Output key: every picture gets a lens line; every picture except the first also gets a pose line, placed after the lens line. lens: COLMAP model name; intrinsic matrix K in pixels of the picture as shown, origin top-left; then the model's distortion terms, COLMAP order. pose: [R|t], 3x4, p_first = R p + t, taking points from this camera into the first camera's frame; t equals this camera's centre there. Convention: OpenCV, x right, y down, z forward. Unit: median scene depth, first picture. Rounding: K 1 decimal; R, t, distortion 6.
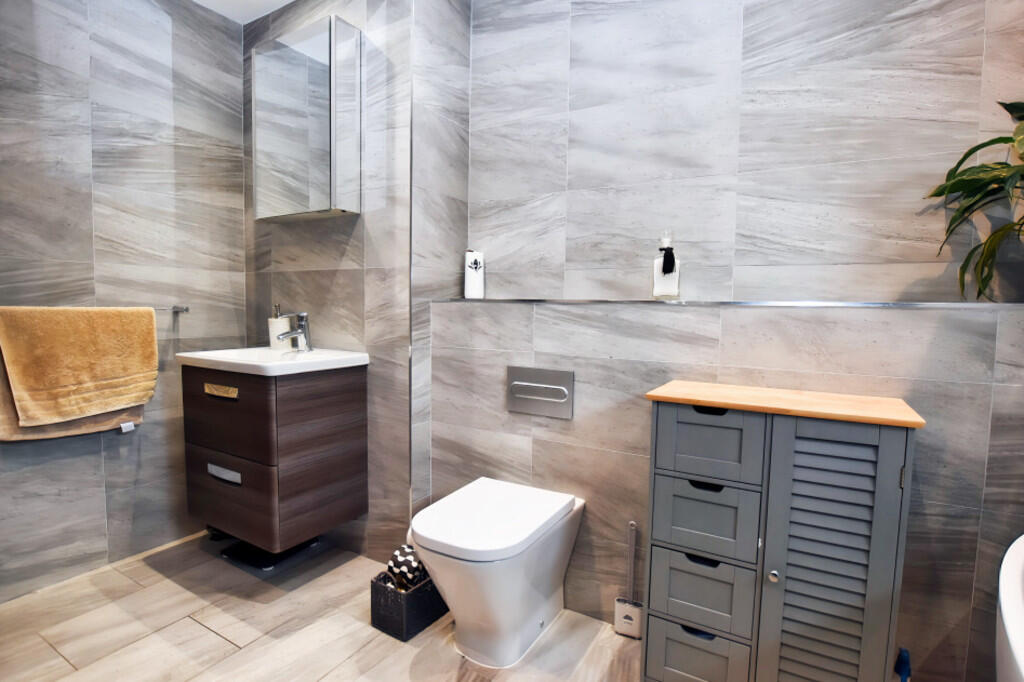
lens RADIAL K [[495.1, 0, 504.4], [0, 495.1, 341.9], [0, 0, 1]] dist [-0.028118, 0.002331]
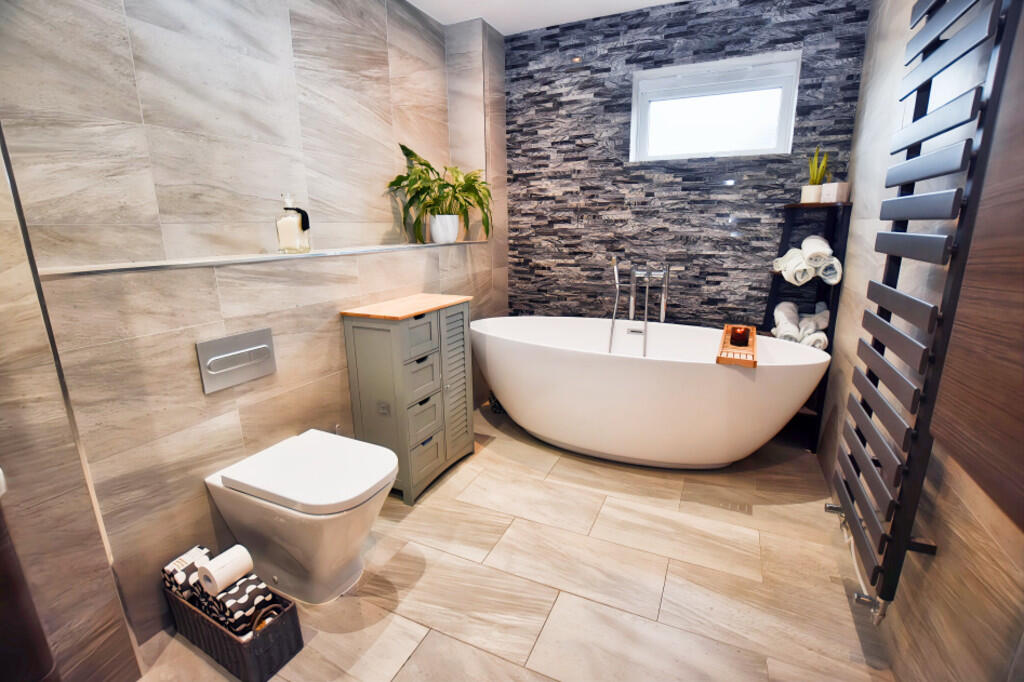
lens RADIAL K [[473.0, 0, 503.5], [0, 473.0, 343.9], [0, 0, 1]] dist [-0.034672, 0.005646]
pose [[-0.079998, -0.258052, 0.962813, -0.819044], [0.080291, 0.961102, 0.264265, -0.122287], [-0.993556, 0.098445, -0.056167, 0.541314]]
